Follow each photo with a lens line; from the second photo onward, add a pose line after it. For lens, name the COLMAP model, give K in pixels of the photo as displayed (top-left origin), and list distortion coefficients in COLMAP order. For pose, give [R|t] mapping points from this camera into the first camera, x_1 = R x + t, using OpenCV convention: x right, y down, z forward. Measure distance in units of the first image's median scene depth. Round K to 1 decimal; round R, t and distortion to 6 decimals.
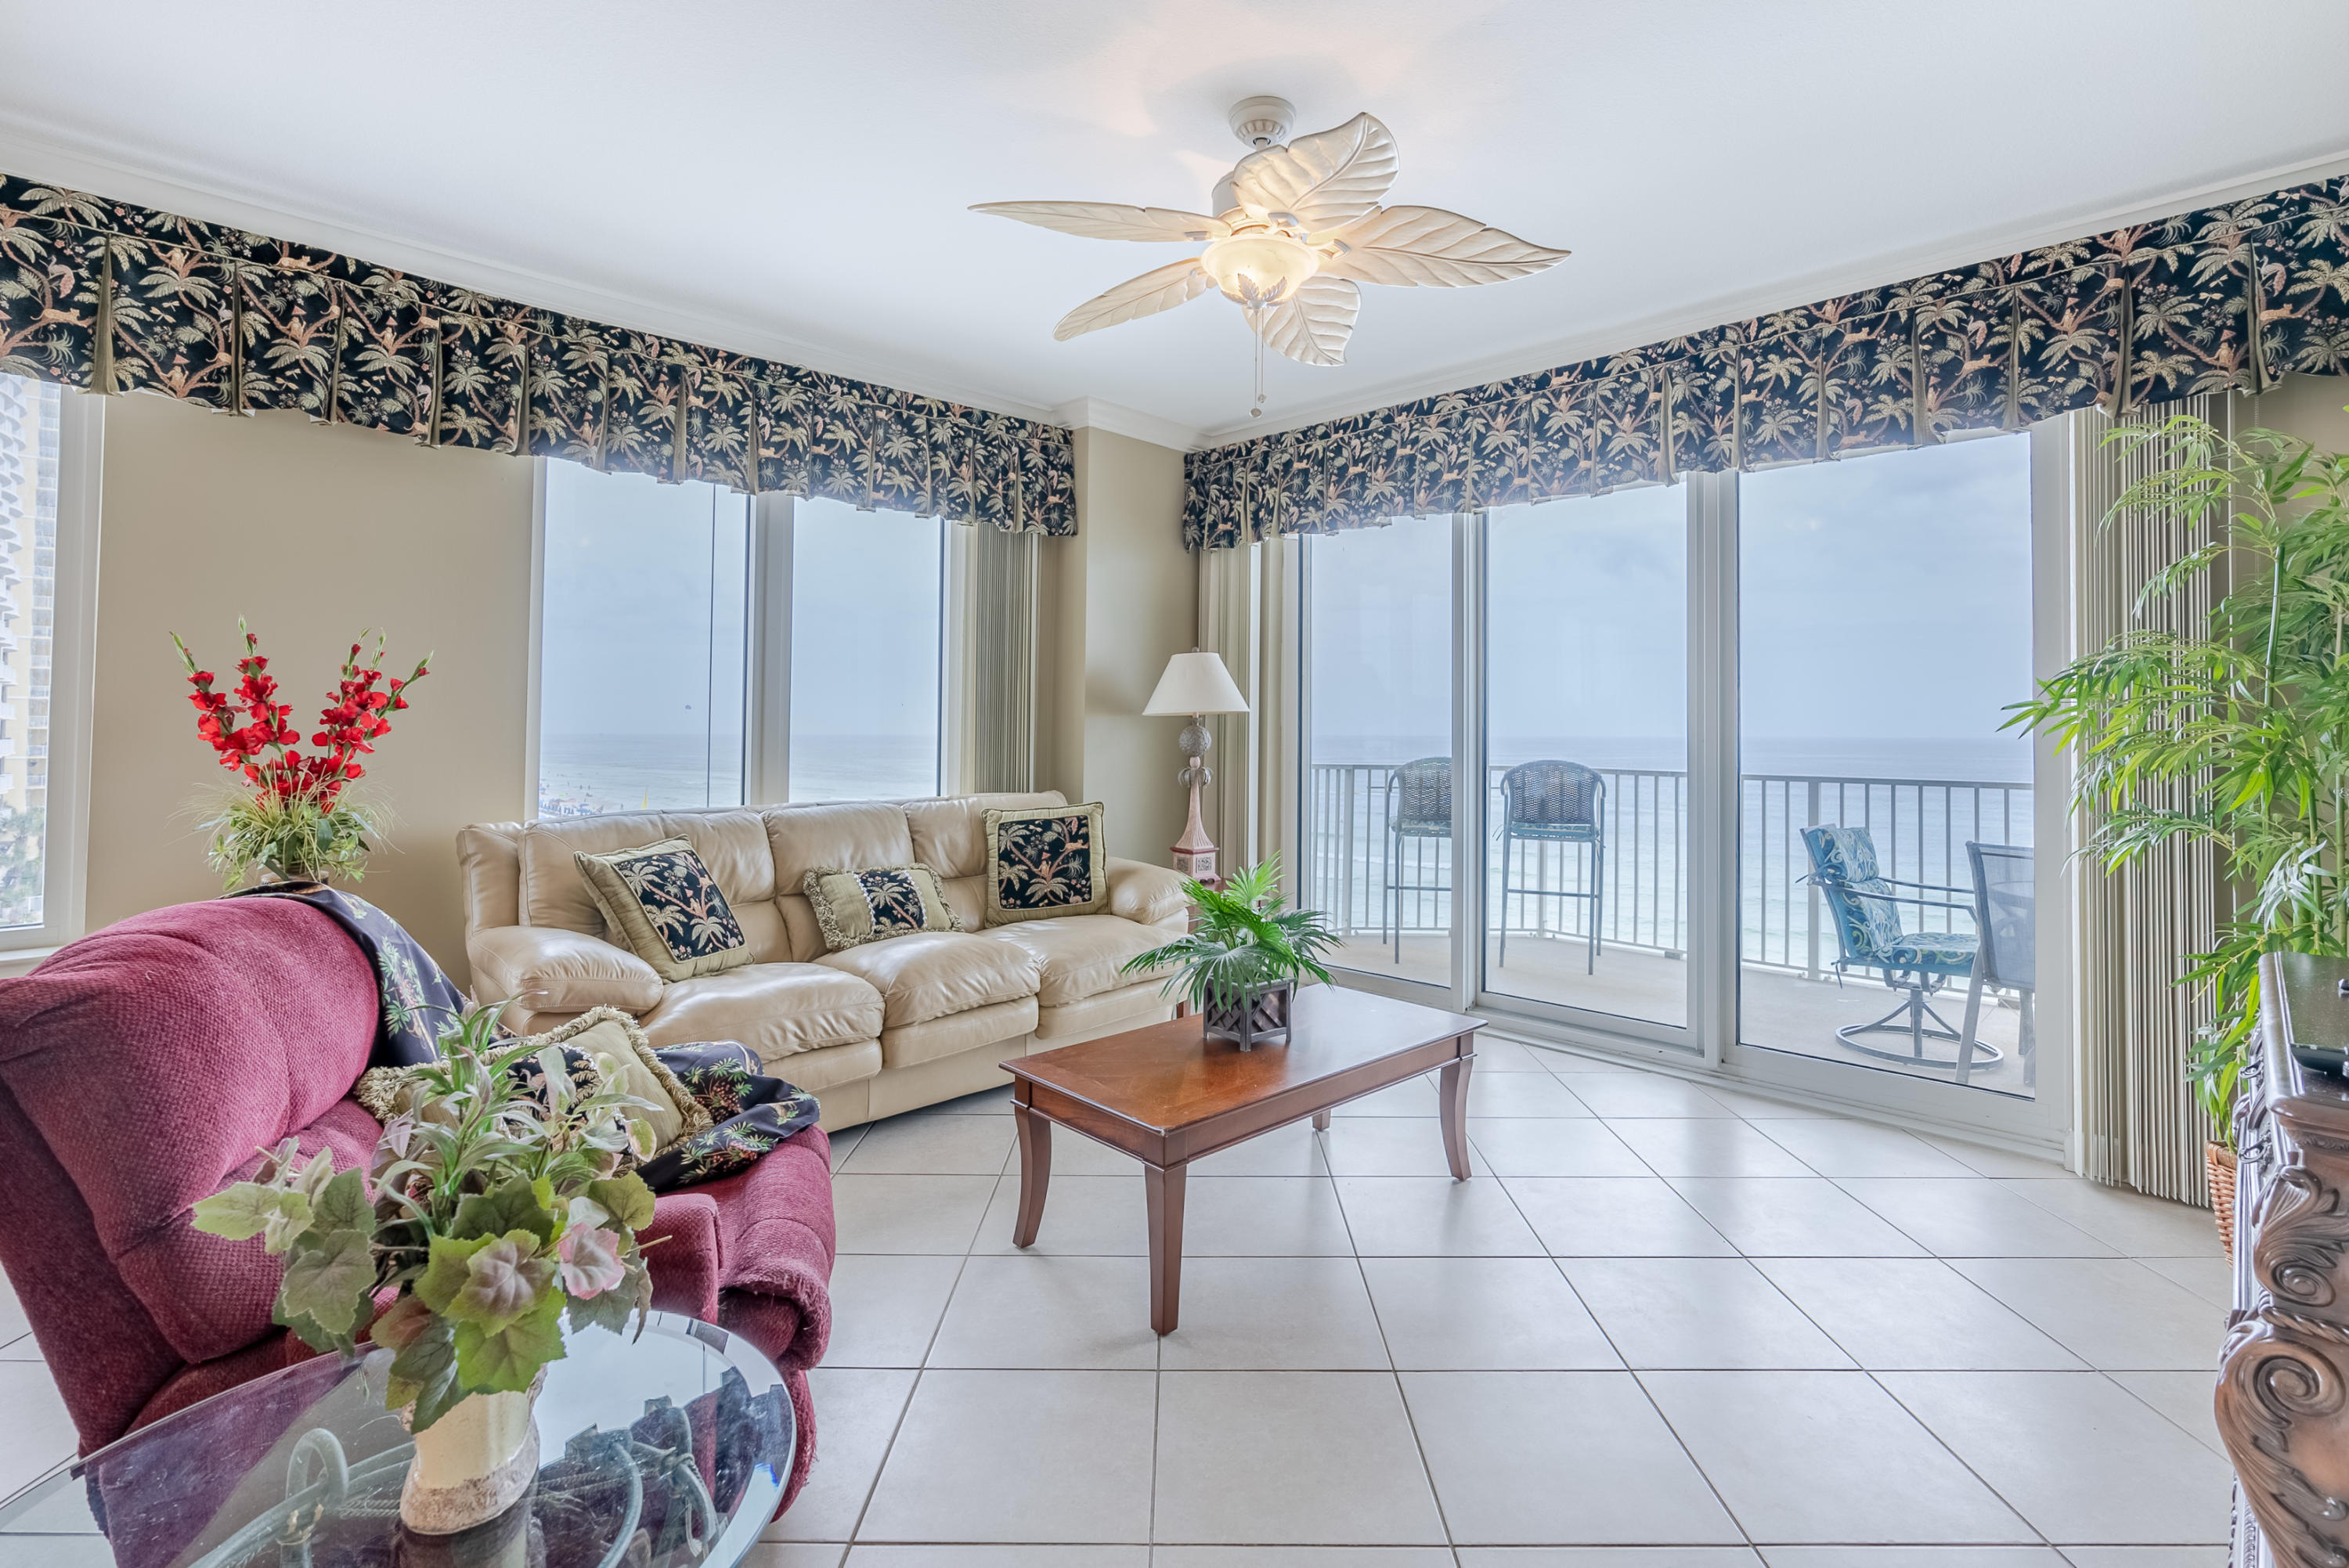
lens RADIAL K [[1089.6, 0, 1177.5], [0, 1089.6, 714.7], [0, 0, 1]] dist [-0.010027, 0.004736]
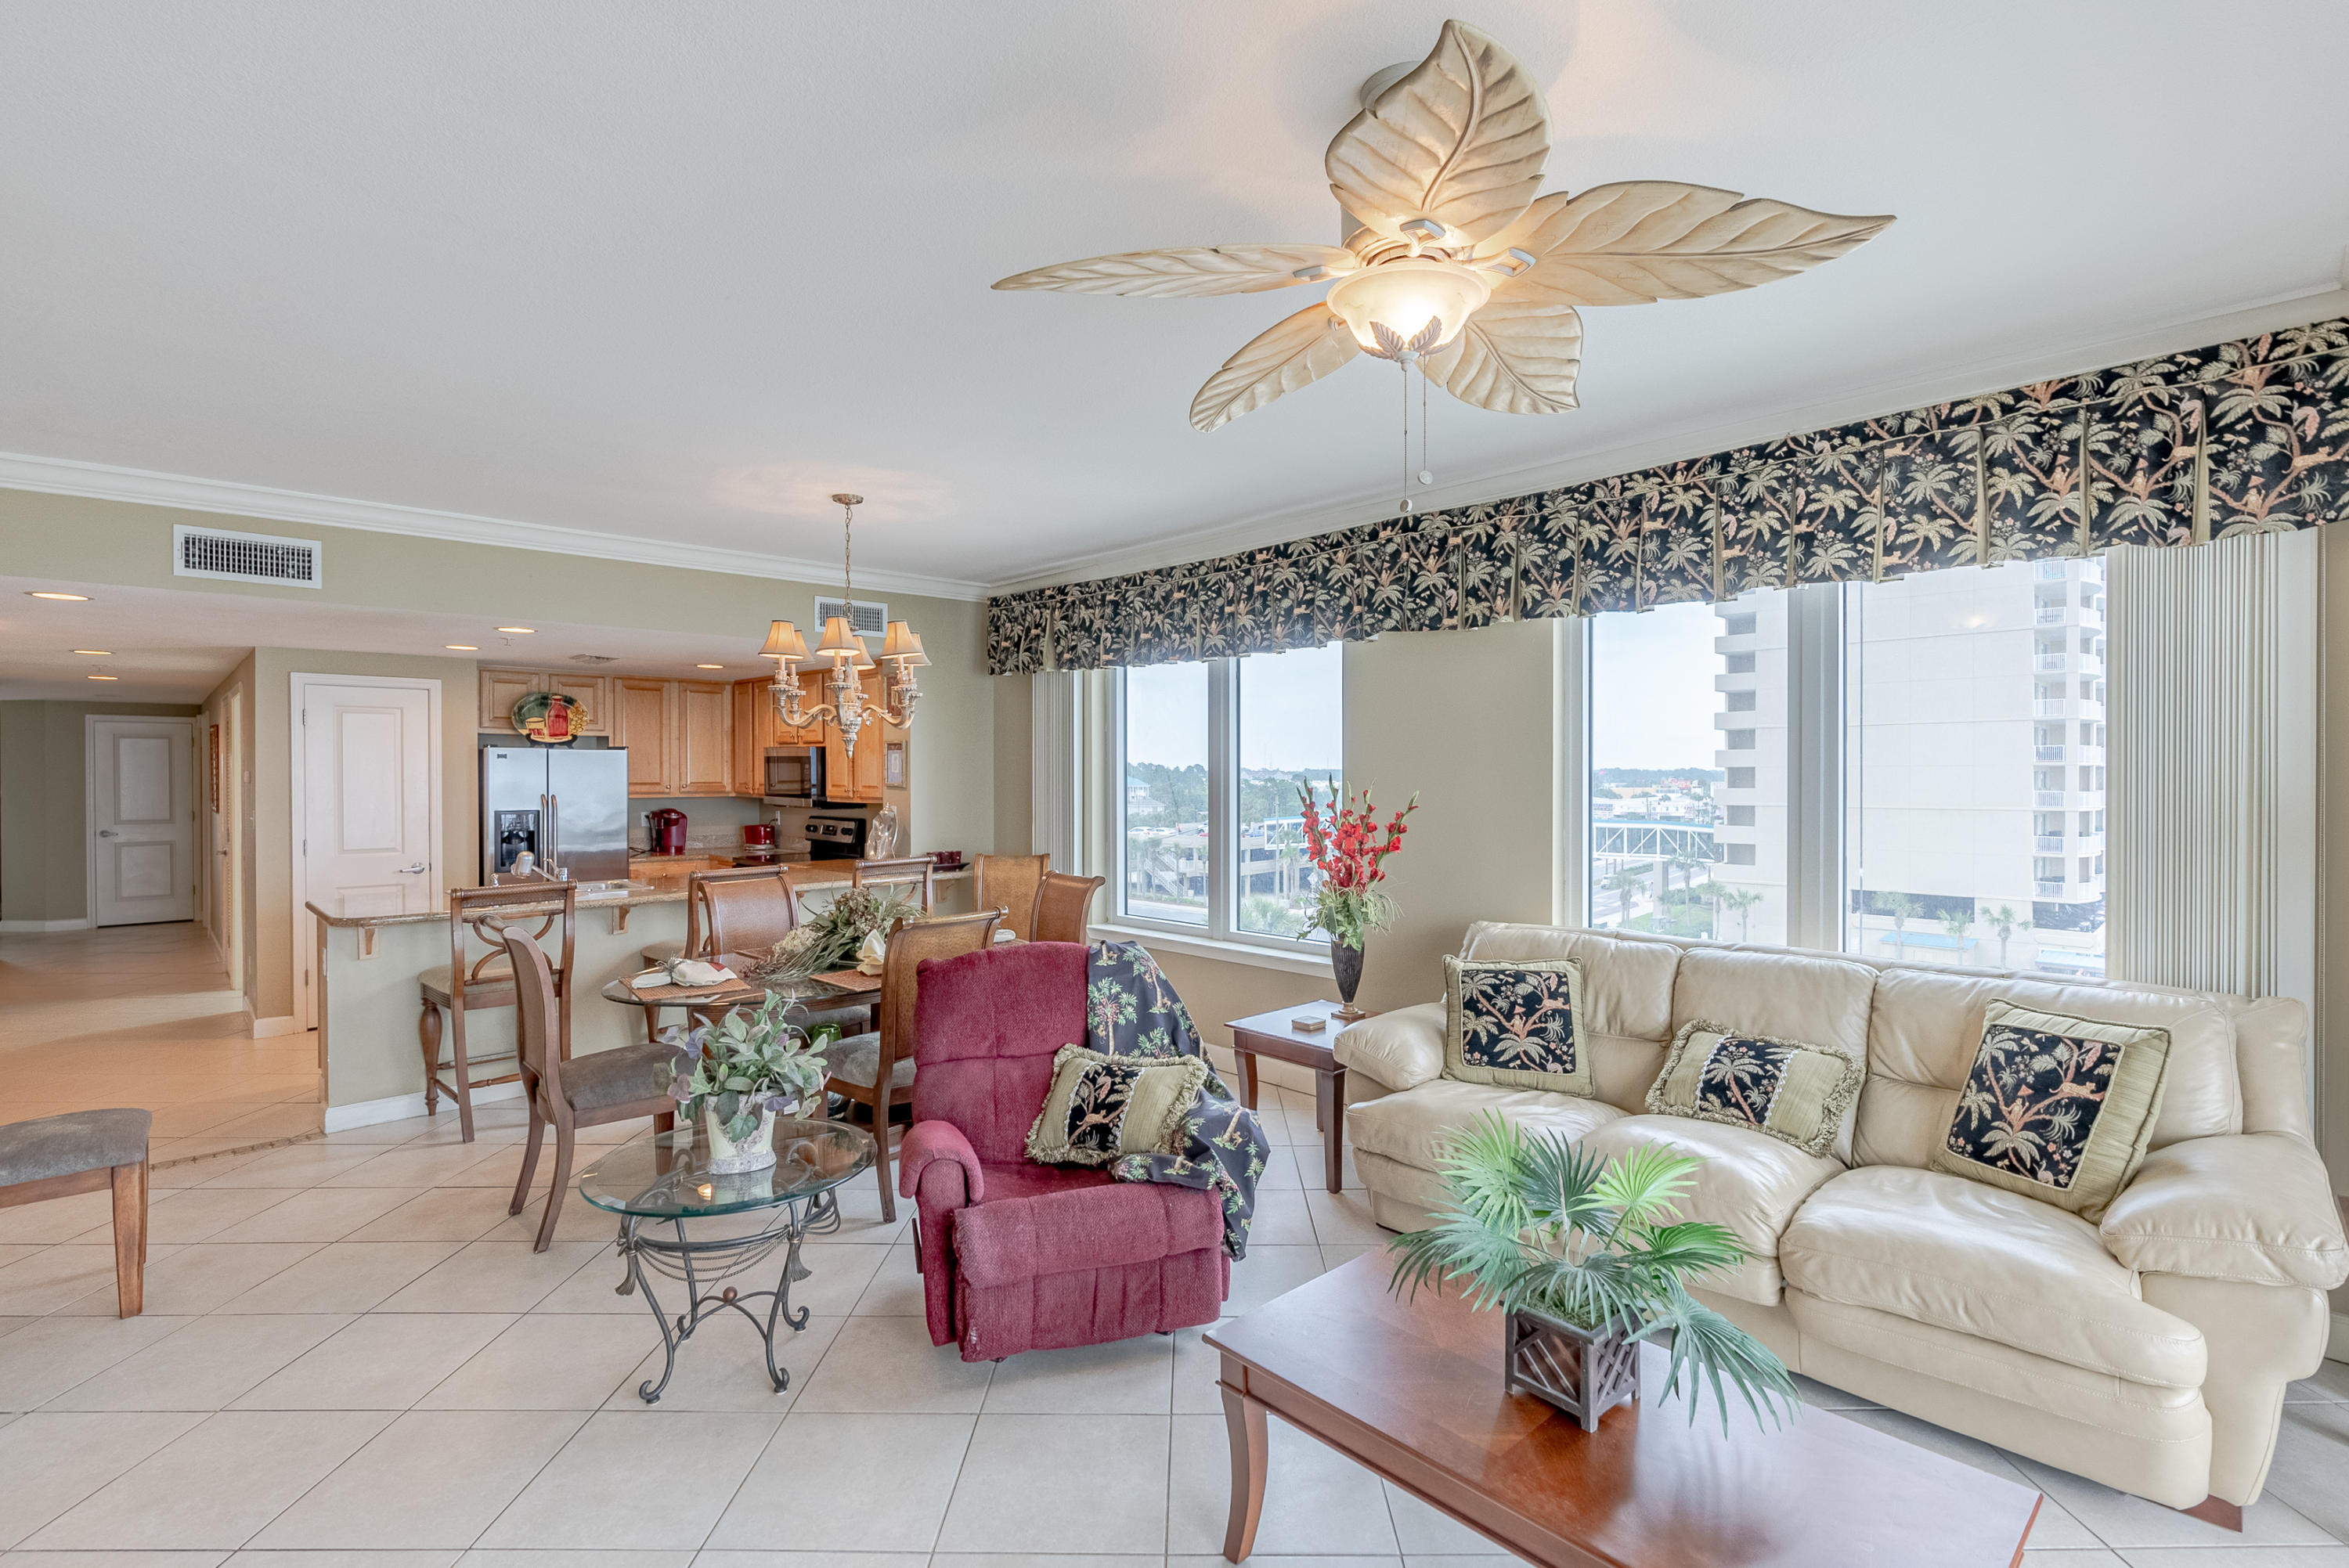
lens RADIAL K [[1085.2, 0, 1183.8], [0, 1085.2, 784.7], [0, 0, 1]] dist [-0.007797, 0.001777]
pose [[-0.008006, 0.005333, -0.999954, 0.566560], [0.017053, 0.999841, 0.005196, -0.065672], [0.999823, -0.017011, -0.008096, 0.591744]]
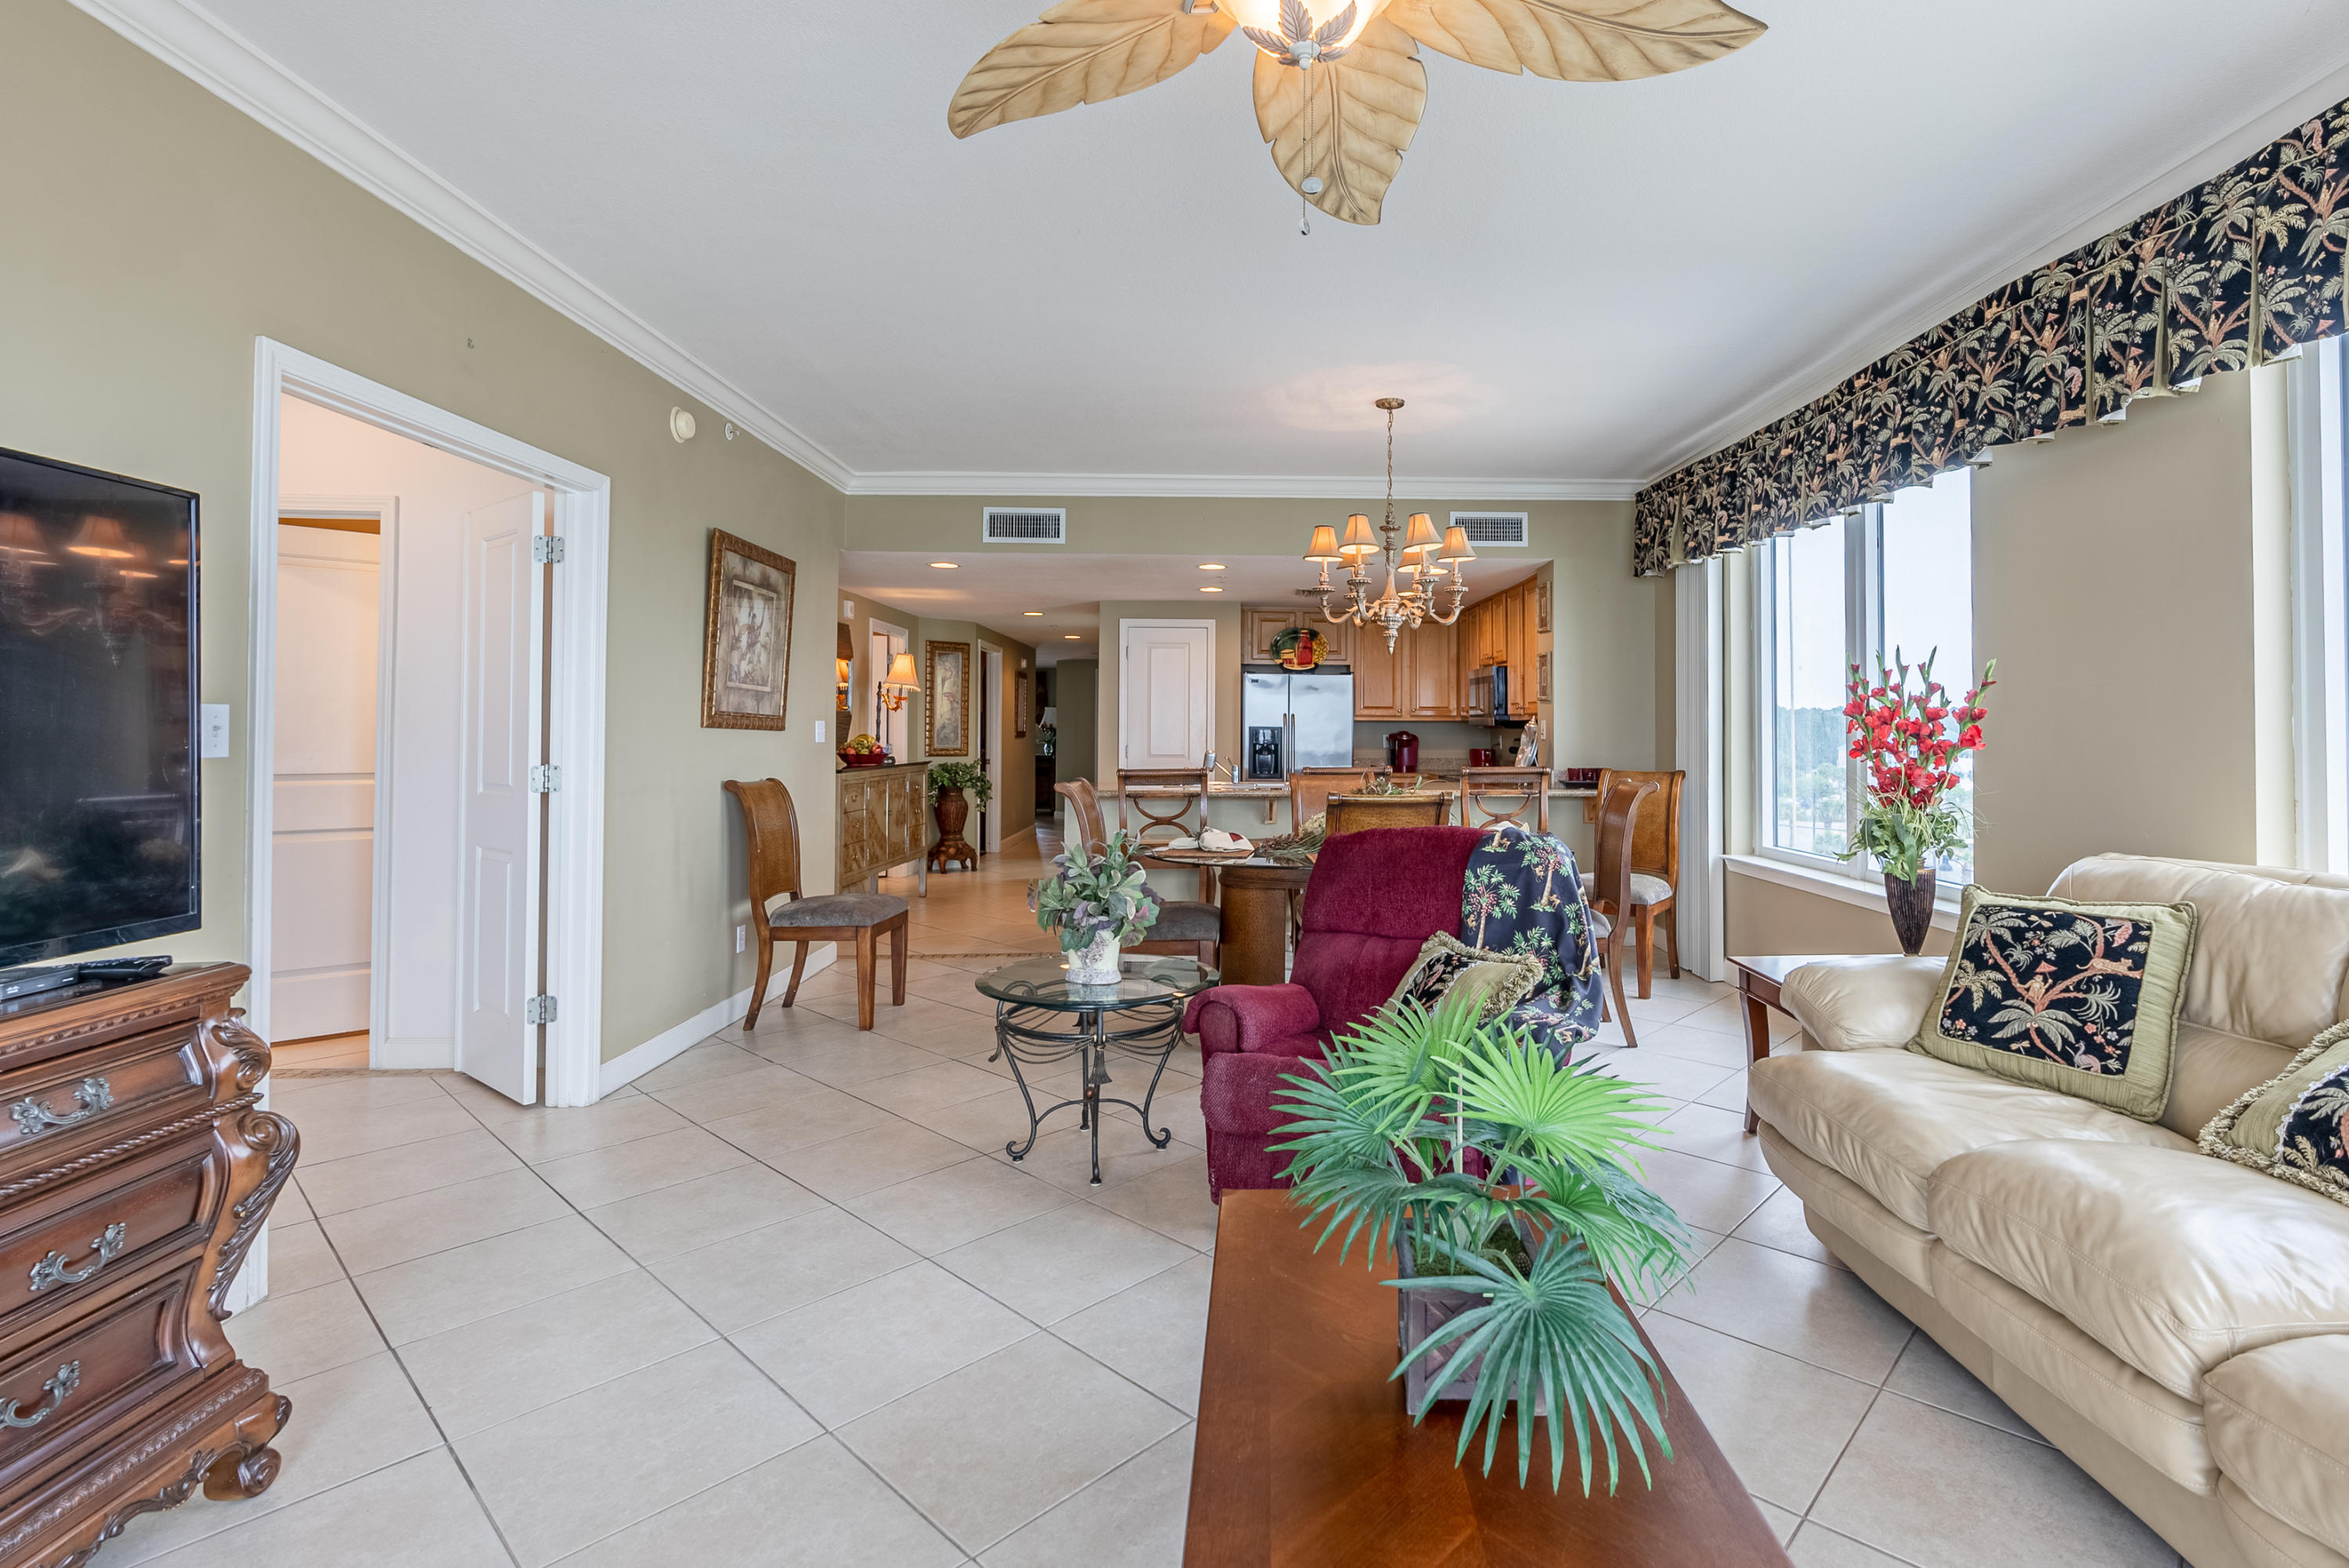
lens RADIAL K [[1115.1, 0, 1293.4], [0, 1115.1, 708.7], [0, 0, 1]] dist [-0.003055, 0.000994]
pose [[-0.660126, -0.023397, -0.750791, 0.385826], [0.004300, 0.999381, -0.034925, 0.013043], [0.751143, -0.026283, -0.659616, 0.977502]]
